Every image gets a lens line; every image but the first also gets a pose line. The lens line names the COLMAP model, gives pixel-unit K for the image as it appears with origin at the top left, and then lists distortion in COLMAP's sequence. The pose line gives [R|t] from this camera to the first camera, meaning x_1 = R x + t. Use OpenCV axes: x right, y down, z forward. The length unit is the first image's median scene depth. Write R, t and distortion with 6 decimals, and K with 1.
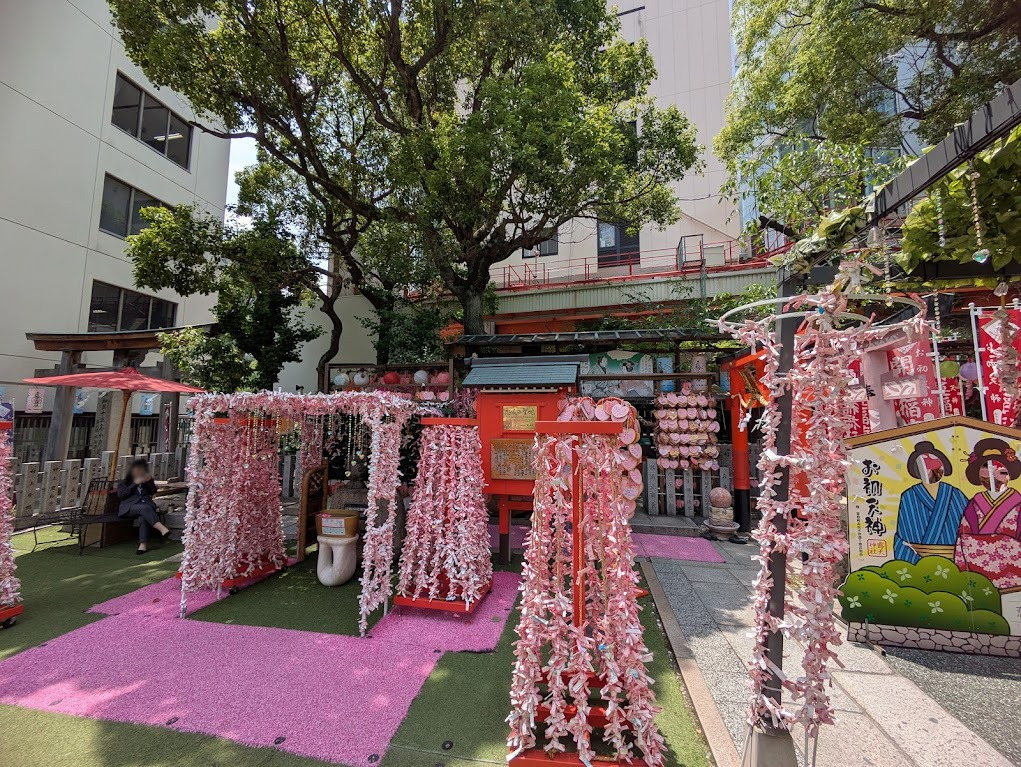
lens RADIAL K [[396.0, 0, 510.5], [0, 396.0, 383.5], [0, 0, 1]] dist [0.000225, -0.000009]
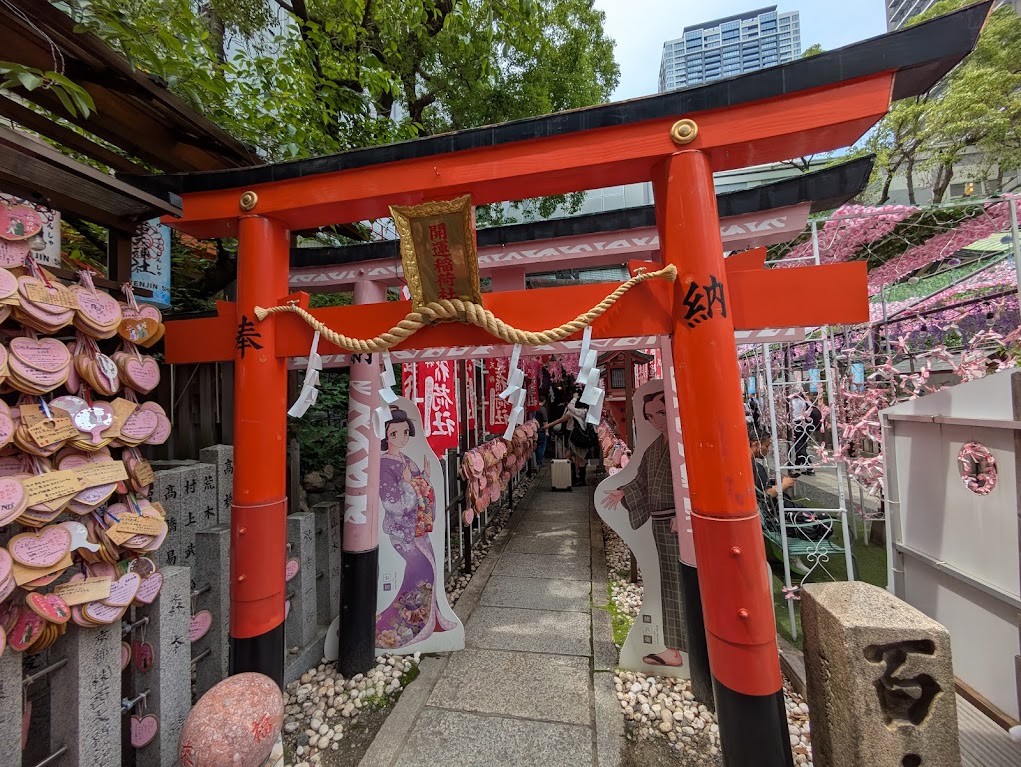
lens RADIAL K [[396.0, 0, 510.5], [0, 396.0, 383.5], [0, 0, 1]] dist [0.000225, -0.000009]
pose [[-0.027605, 0.036389, 0.998956, 0.258970], [-0.064049, 0.997219, -0.038096, 0.079123], [-0.997565, -0.065034, -0.025197, 0.779398]]
